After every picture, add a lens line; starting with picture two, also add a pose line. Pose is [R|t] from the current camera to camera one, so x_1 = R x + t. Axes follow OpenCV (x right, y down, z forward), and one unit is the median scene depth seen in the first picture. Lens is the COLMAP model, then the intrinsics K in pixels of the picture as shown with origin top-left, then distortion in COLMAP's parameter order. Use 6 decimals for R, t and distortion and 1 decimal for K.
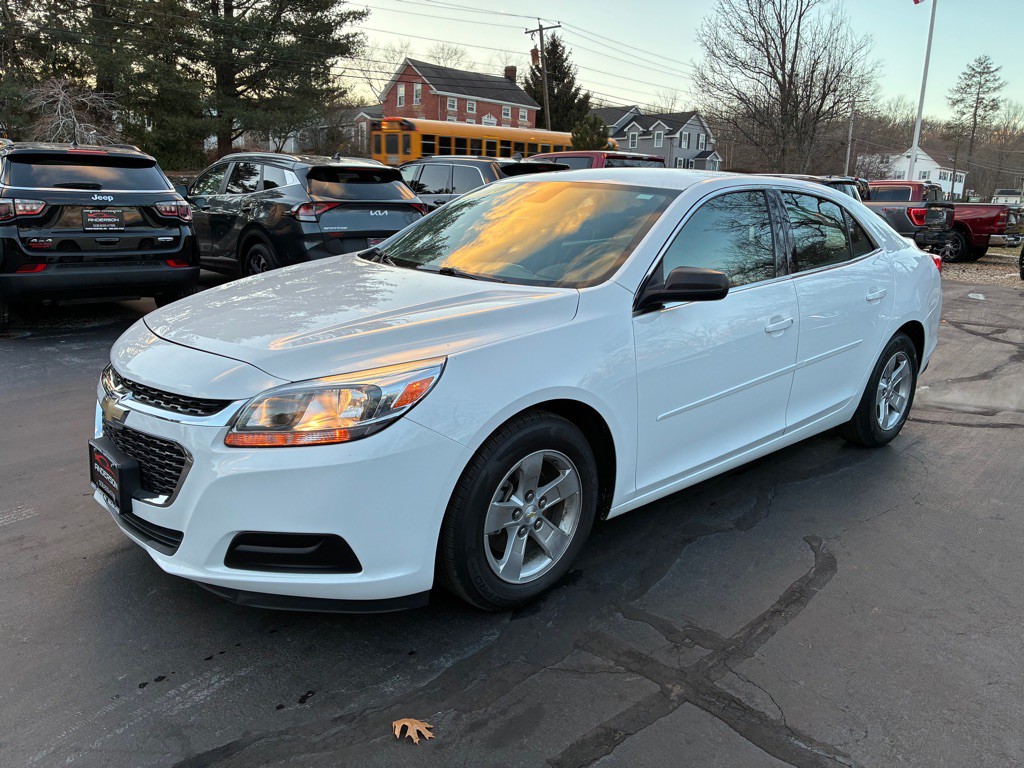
lens RADIAL K [[782.8, 0, 503.1], [0, 782.8, 383.9], [0, 0, 1]] dist [0.049177, -0.064454]
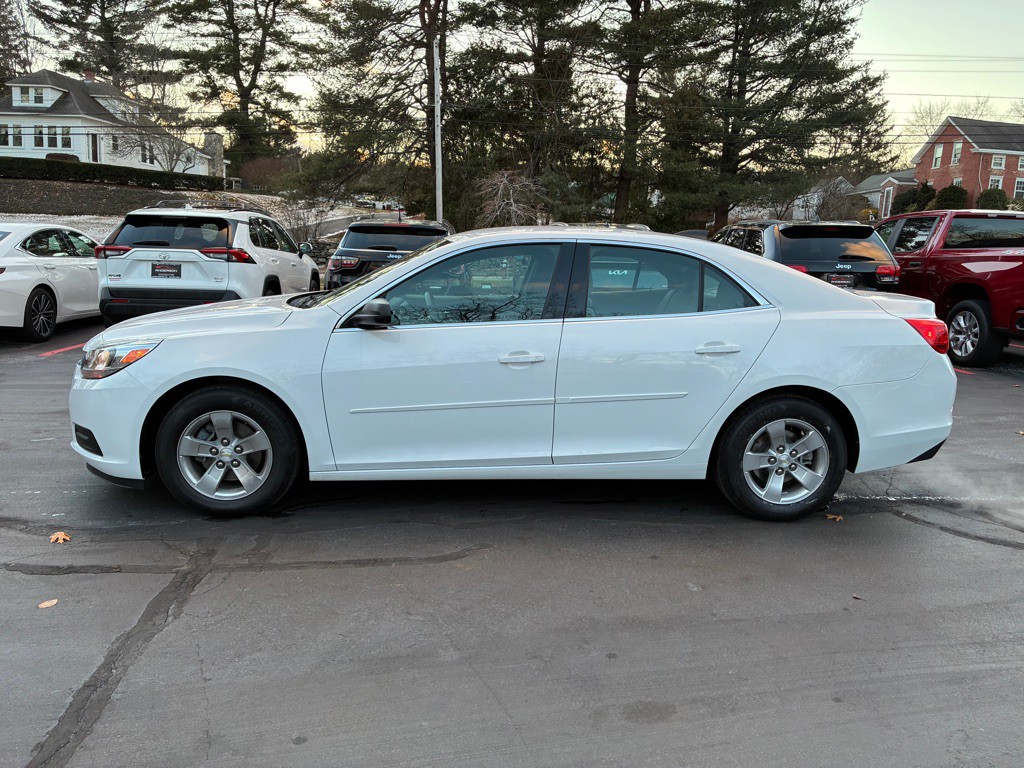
lens RADIAL K [[782.8, 0, 509.2], [0, 782.8, 376.8], [0, 0, 1]] dist [0.049177, -0.064454]
pose [[0.779478, 0.099134, -0.618535, 0.508435], [-0.155978, 0.987015, -0.038372, -0.001966], [0.606700, 0.126388, 0.784819, 0.050665]]
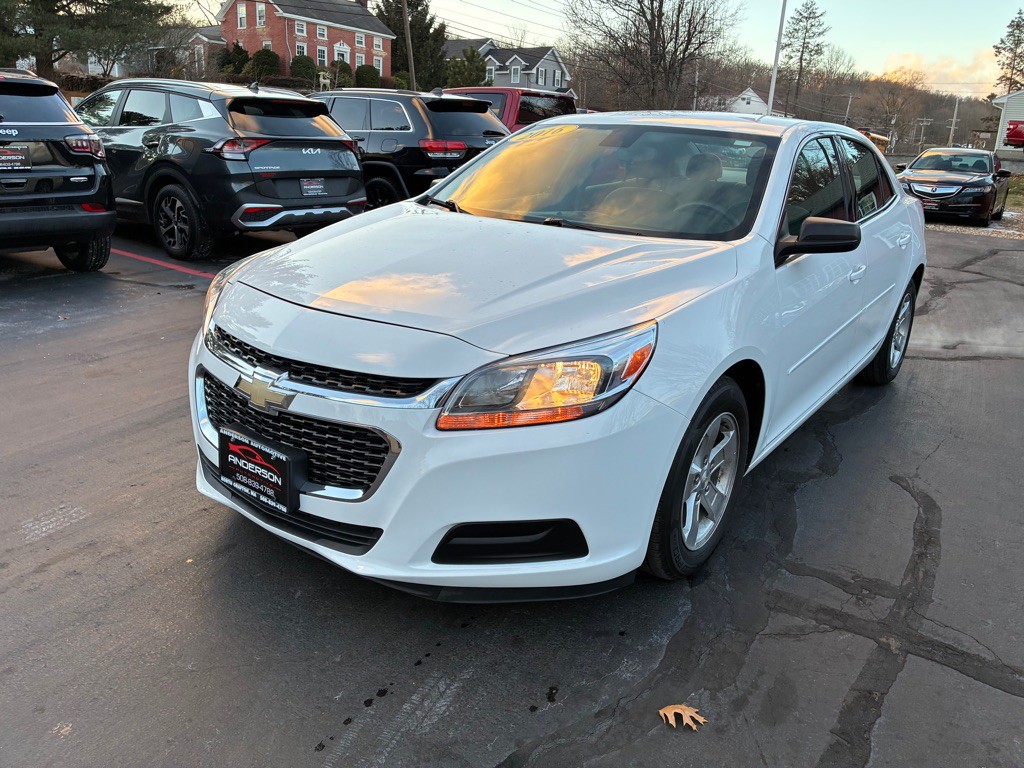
lens RADIAL K [[782.8, 0, 508.8], [0, 782.8, 388.6], [0, 0, 1]] dist [0.049177, -0.064454]
pose [[0.980449, -0.047685, 0.190909, -0.142433], [0.032076, 0.995947, 0.084031, -0.012741], [-0.194142, -0.076264, 0.978004, 0.040194]]
